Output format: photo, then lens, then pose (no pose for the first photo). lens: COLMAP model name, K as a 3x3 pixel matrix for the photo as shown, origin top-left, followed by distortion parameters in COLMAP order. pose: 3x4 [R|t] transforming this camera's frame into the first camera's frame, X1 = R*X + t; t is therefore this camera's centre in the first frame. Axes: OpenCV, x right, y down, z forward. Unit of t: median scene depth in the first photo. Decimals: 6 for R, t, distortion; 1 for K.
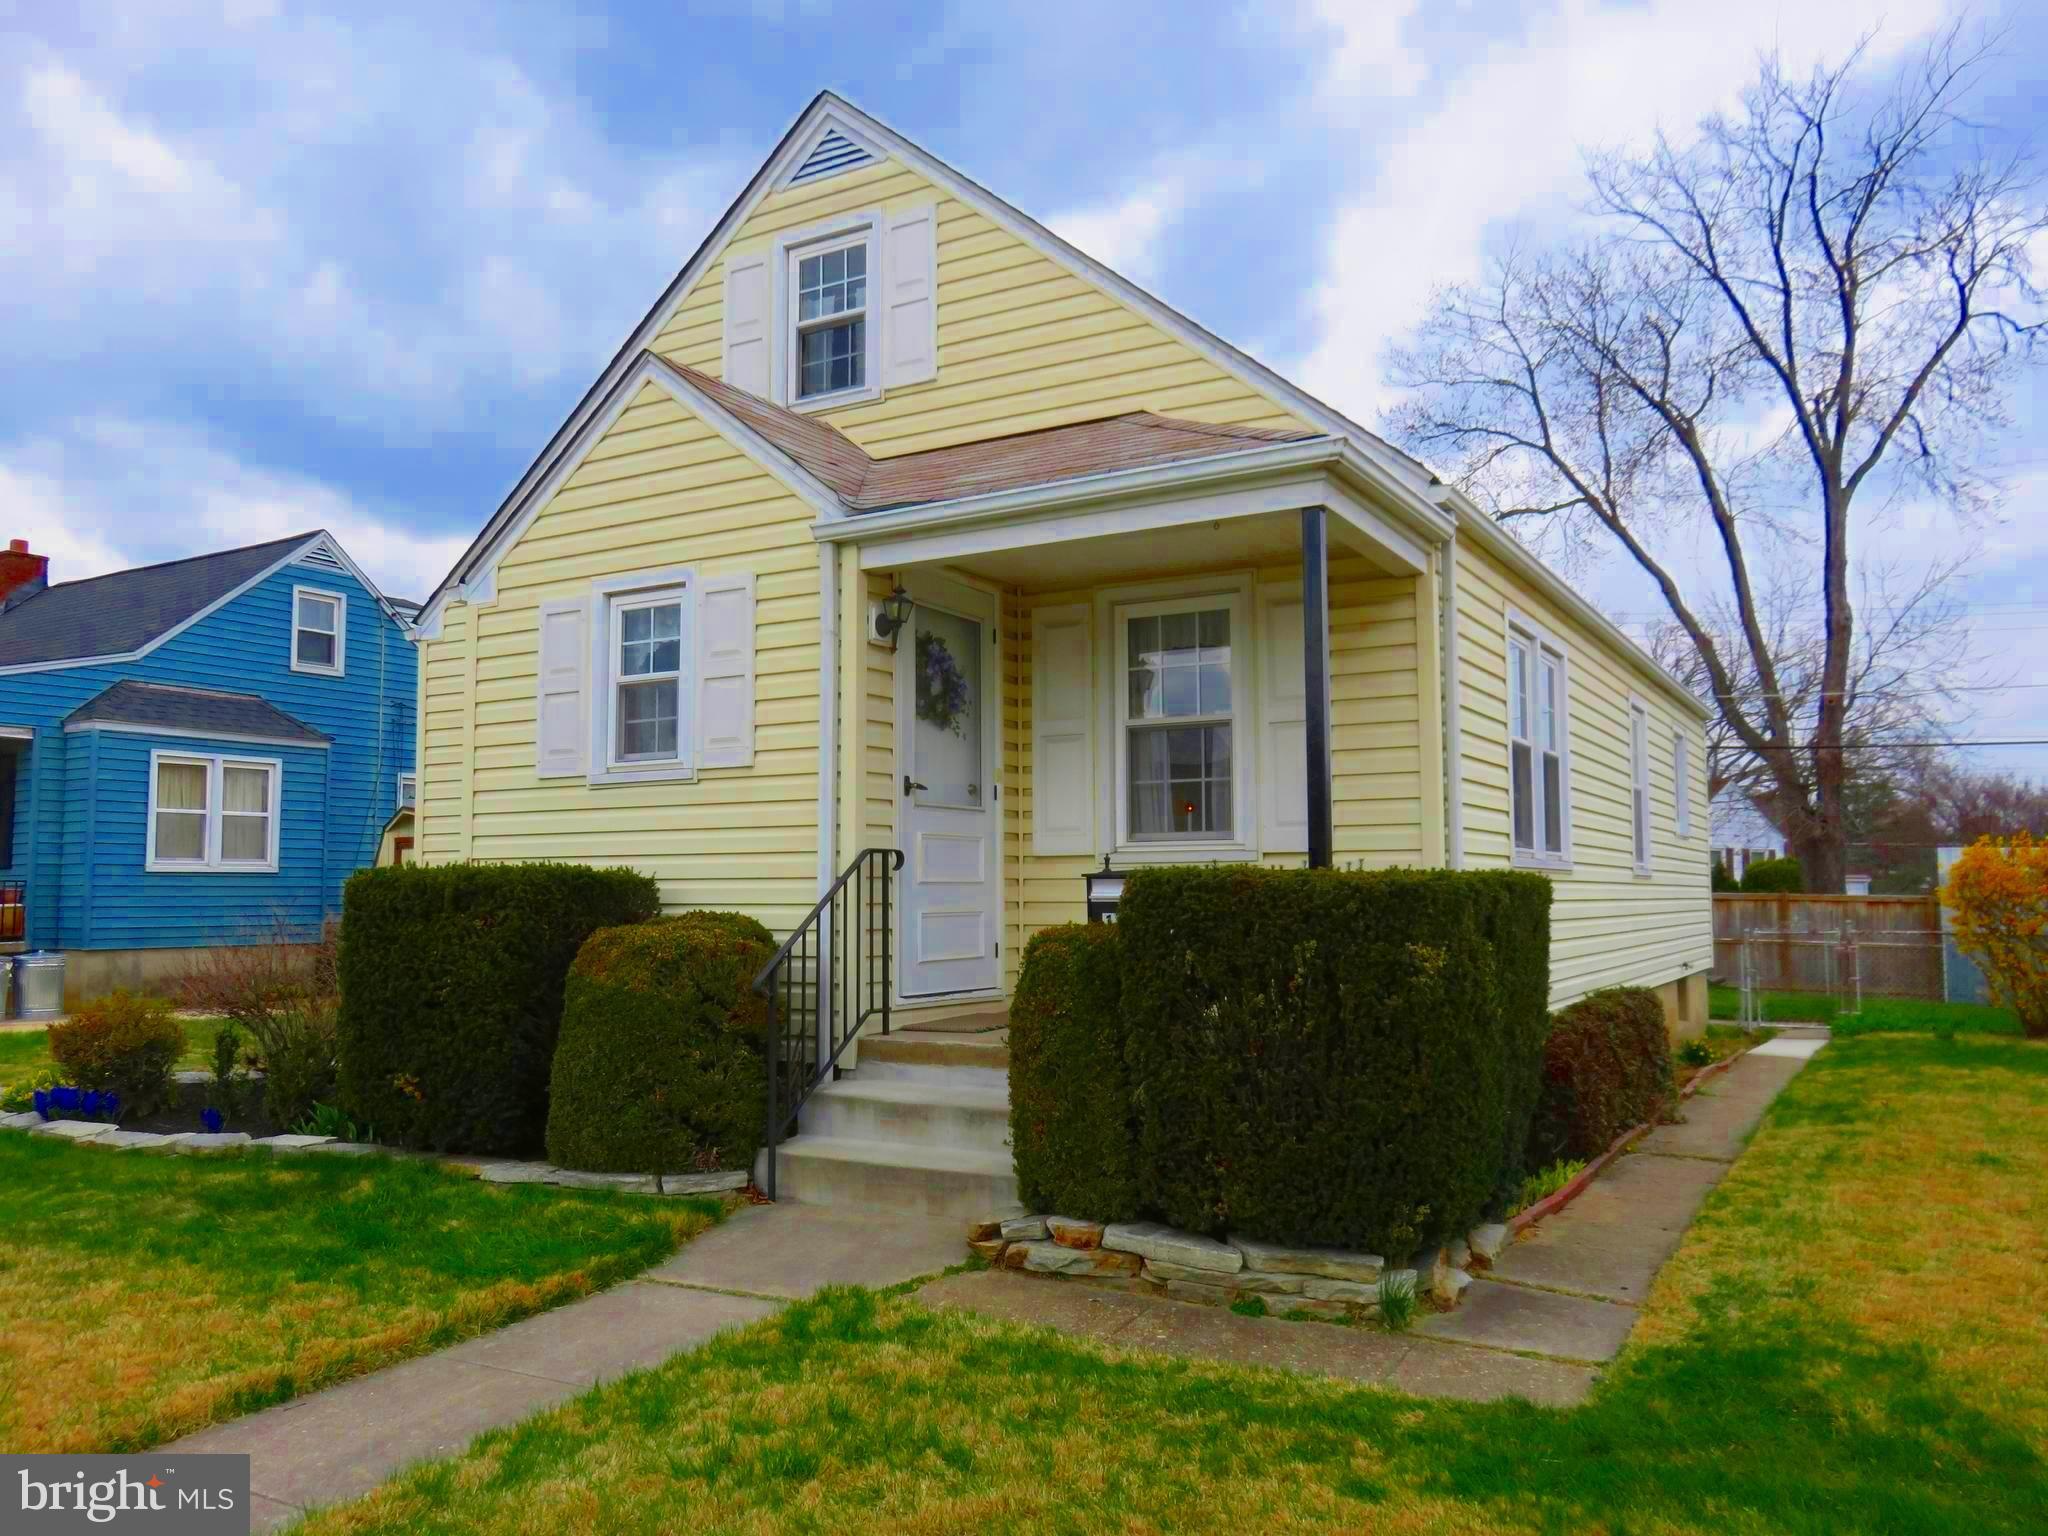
lens RADIAL K [[1542.7, 0, 1031.9], [0, 1542.7, 764.8], [0, 0, 1]] dist [0.001006, 0.001474]
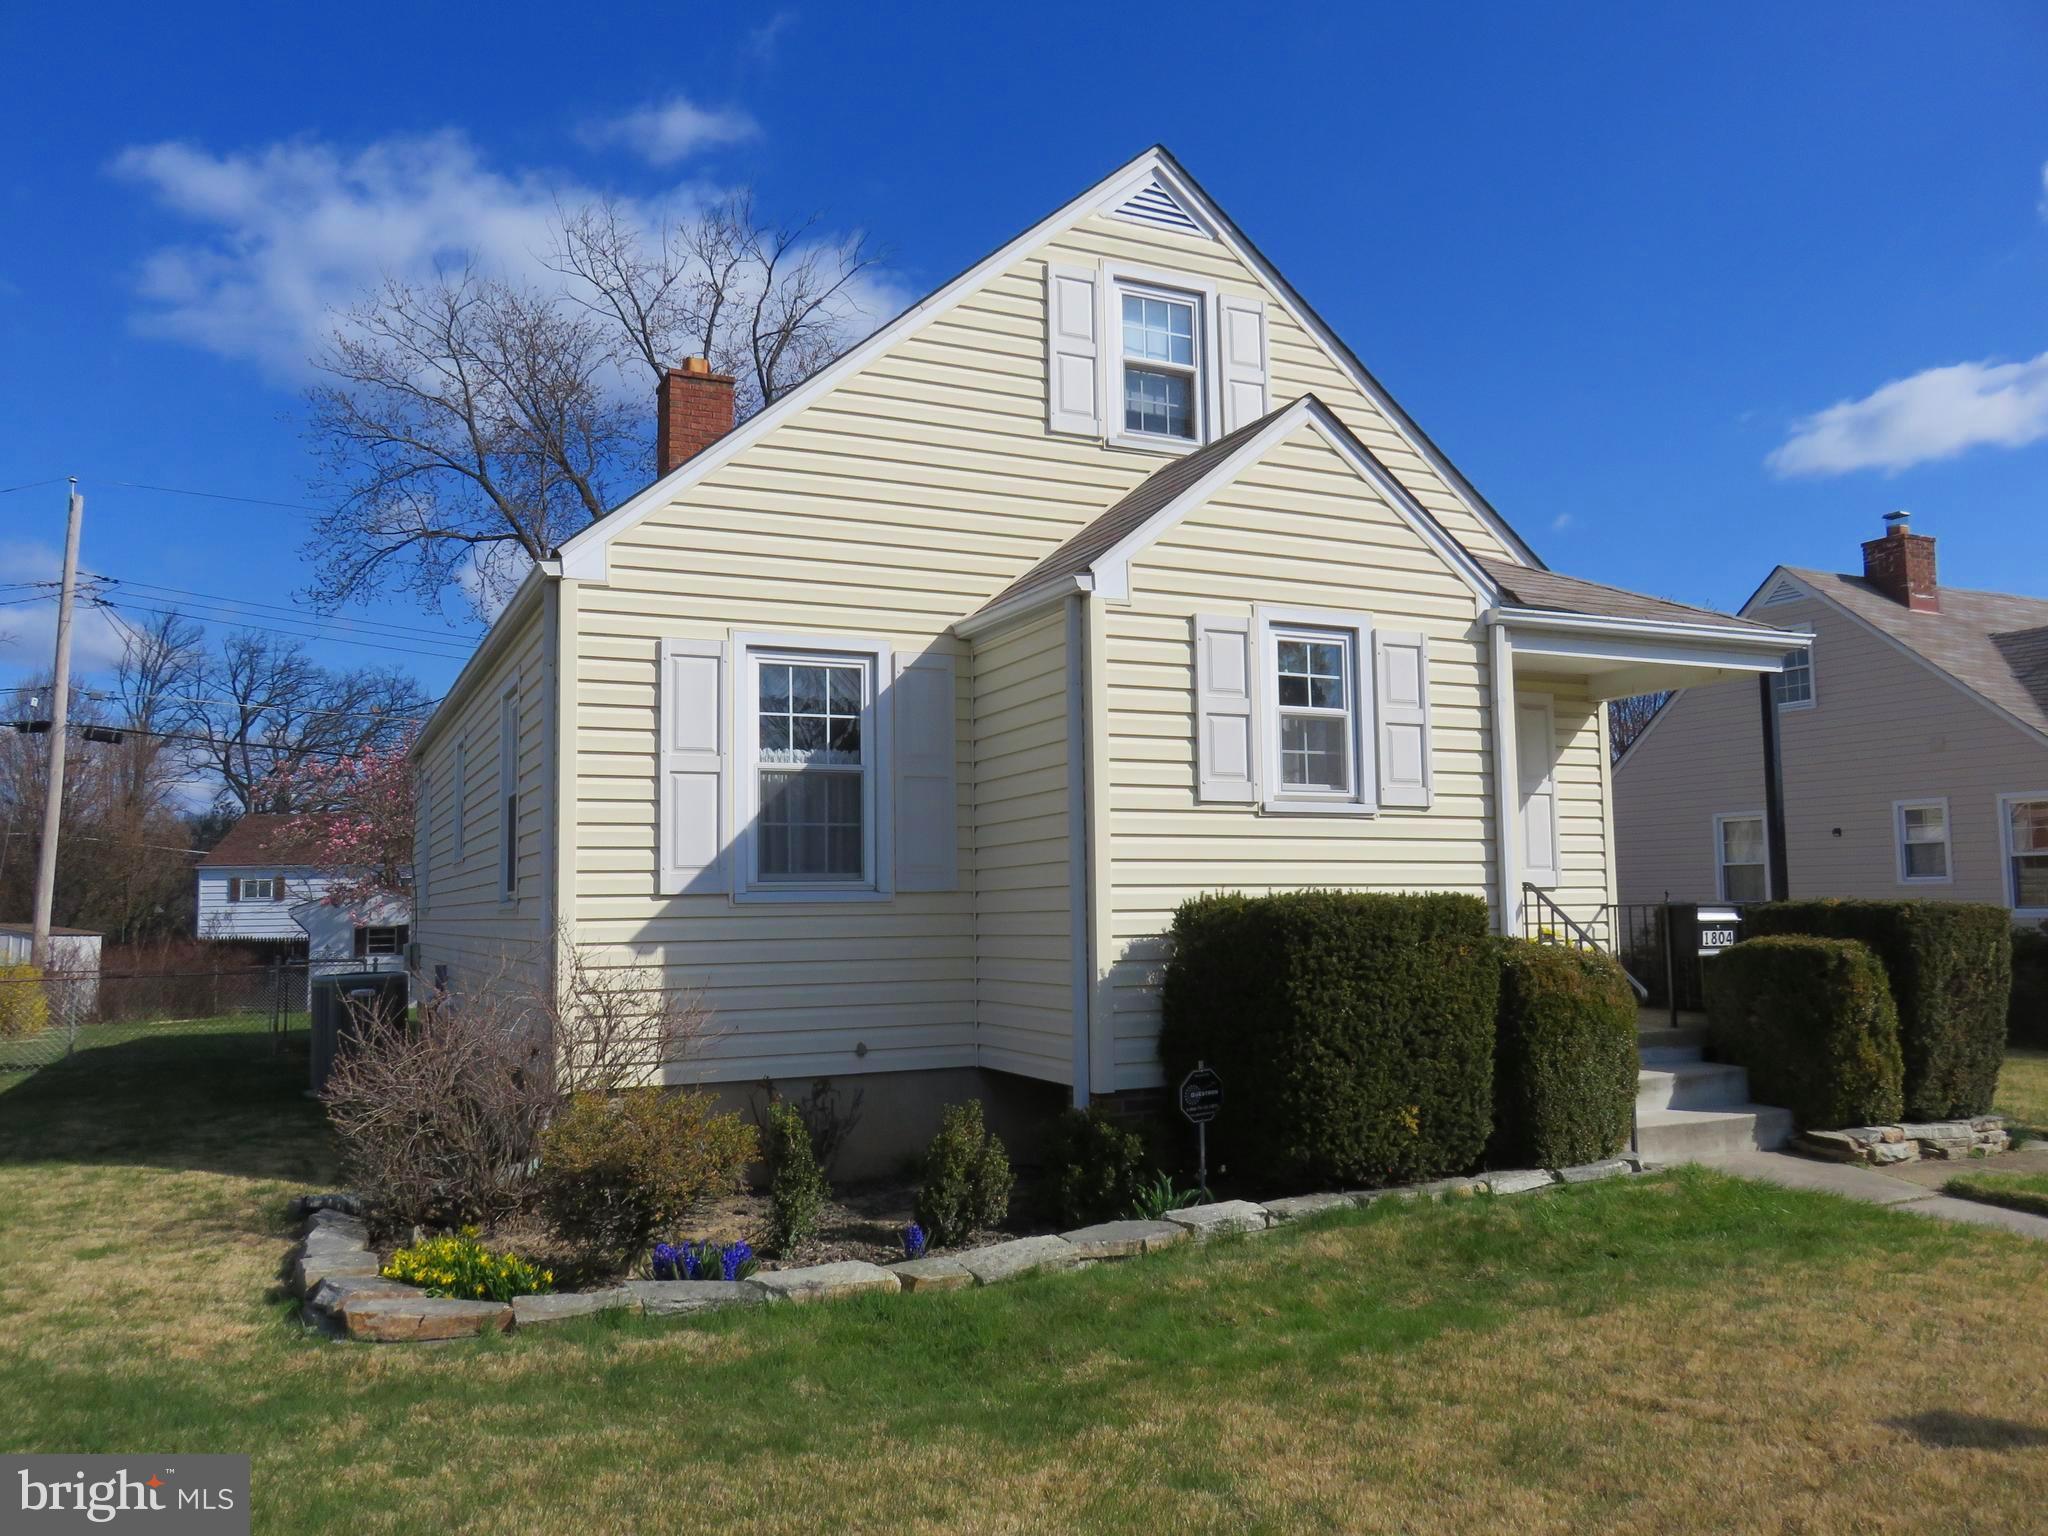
lens RADIAL K [[1542.7, 0, 1031.9], [0, 1542.7, 764.8], [0, 0, 1]] dist [0.001006, 0.001474]
pose [[0.564191, 0.076736, 0.822071, -1.209911], [-0.062472, 0.996785, -0.050170, 0.042800], [-0.823278, -0.023051, 0.567171, 0.571454]]
